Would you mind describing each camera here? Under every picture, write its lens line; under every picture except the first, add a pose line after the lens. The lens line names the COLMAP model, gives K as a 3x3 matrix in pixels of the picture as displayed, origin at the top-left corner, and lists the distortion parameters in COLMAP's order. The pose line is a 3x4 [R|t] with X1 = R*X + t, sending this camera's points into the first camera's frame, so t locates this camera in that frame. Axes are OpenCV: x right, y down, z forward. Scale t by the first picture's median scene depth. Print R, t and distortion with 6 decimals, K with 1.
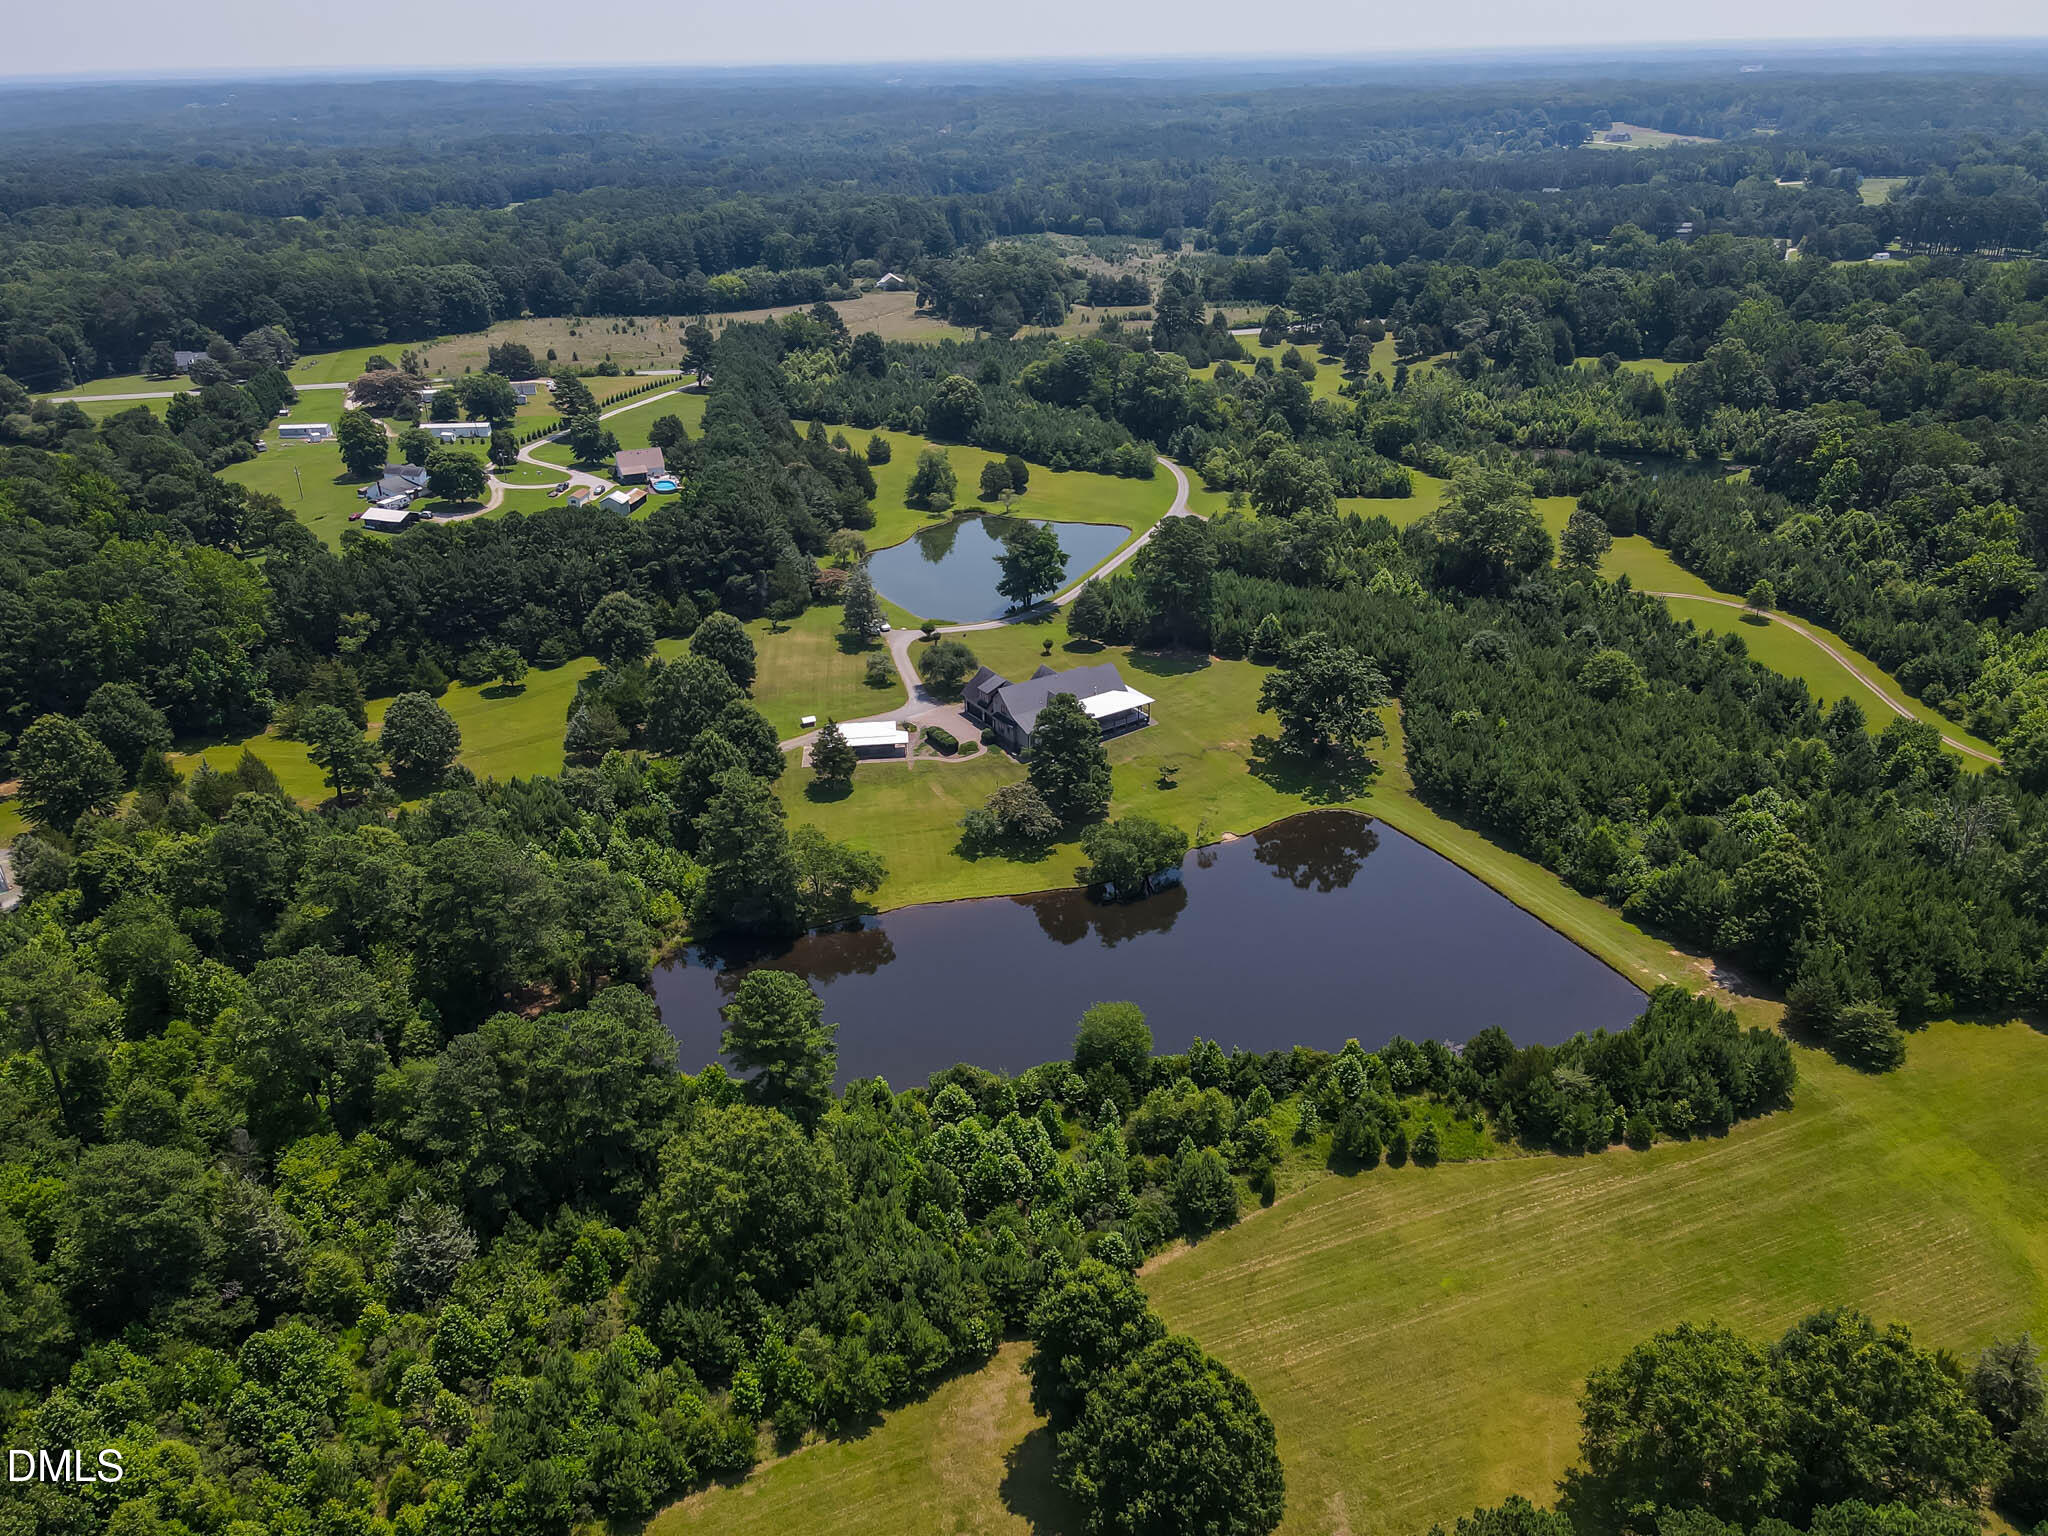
lens RADIAL K [[1452.7, 0, 1037.8], [0, 1452.7, 770.7], [0, 0, 1]] dist [0.007818, 0.019482]
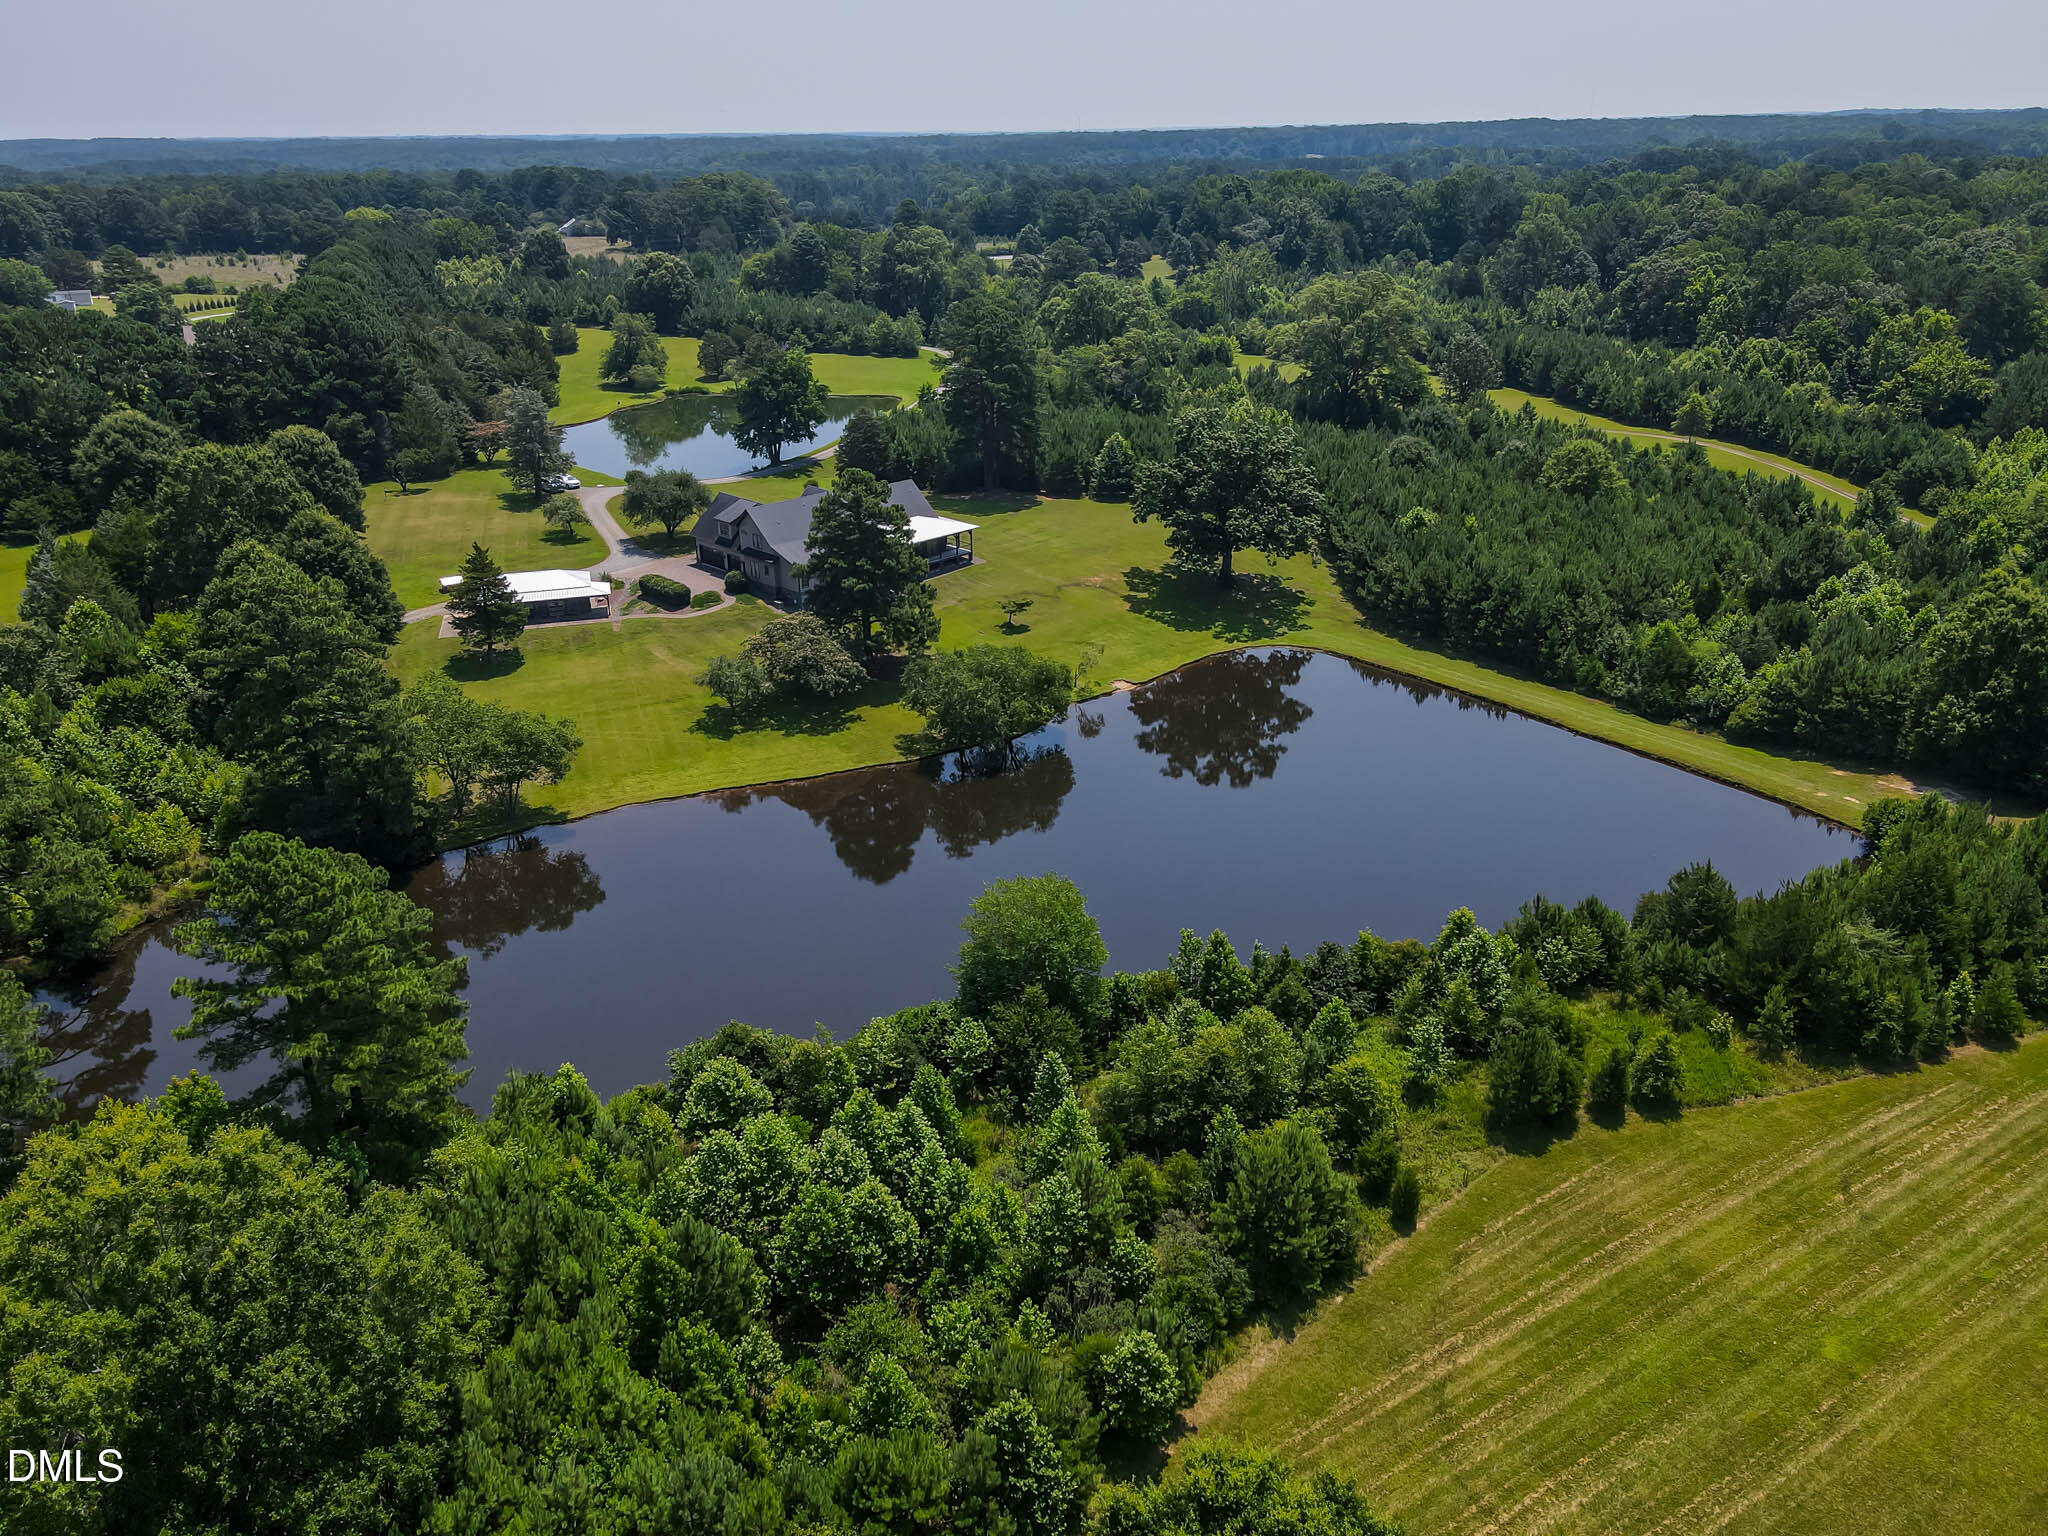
lens RADIAL K [[1452.7, 0, 1021.3], [0, 1452.7, 768.6], [0, 0, 1]] dist [0.007818, 0.019482]
pose [[0.983392, -0.068436, 0.168096, -0.027305], [0.076476, 0.996194, -0.041823, 0.113379], [-0.164594, 0.053984, 0.984883, 0.388759]]
